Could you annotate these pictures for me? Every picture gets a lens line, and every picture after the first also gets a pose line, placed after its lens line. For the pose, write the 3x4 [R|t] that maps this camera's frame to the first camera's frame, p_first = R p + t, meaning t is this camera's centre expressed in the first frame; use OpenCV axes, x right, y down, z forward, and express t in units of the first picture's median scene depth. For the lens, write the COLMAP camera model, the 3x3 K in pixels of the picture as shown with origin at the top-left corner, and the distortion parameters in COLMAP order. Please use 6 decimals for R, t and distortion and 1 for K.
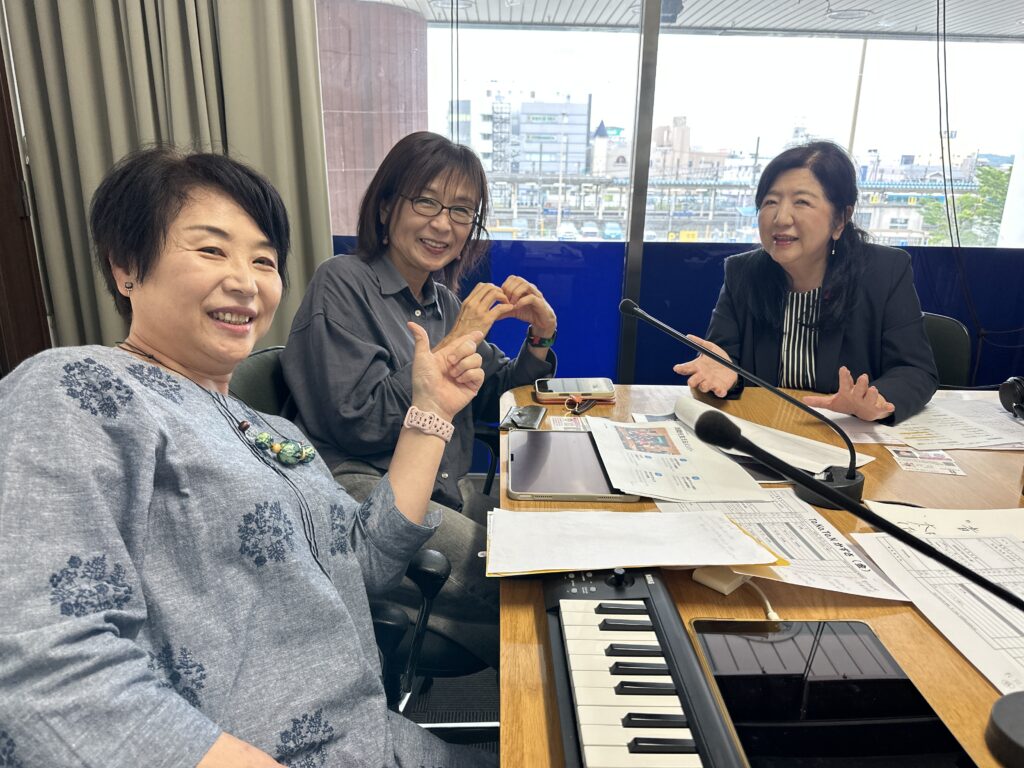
lens RADIAL K [[738.5, 0, 512.7], [0, 738.5, 386.9], [0, 0, 1]] dist [-0.013233, -0.022007]
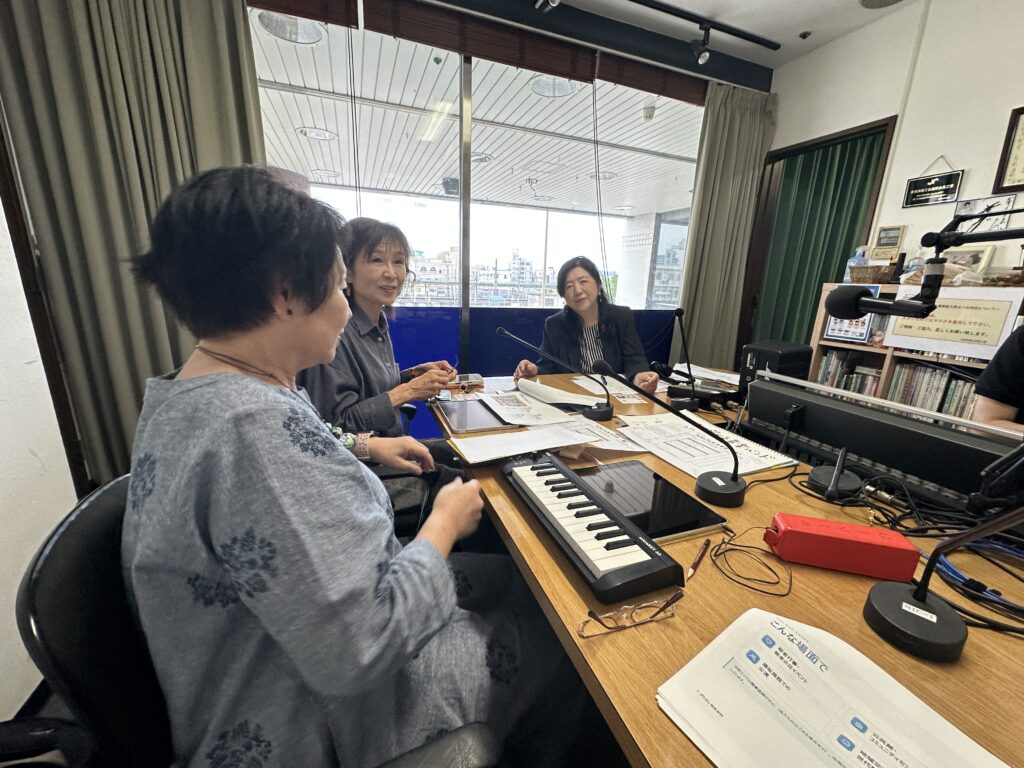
lens RADIAL K [[406.0, 0, 508.7], [0, 406.0, 382.4], [0, 0, 1]] dist [-0.002244, -0.000156]
pose [[0.942026, -0.065387, 0.329106, -0.211506], [0.074448, 0.997112, -0.014993, 0.044248], [-0.327176, 0.038625, 0.944174, -0.061602]]
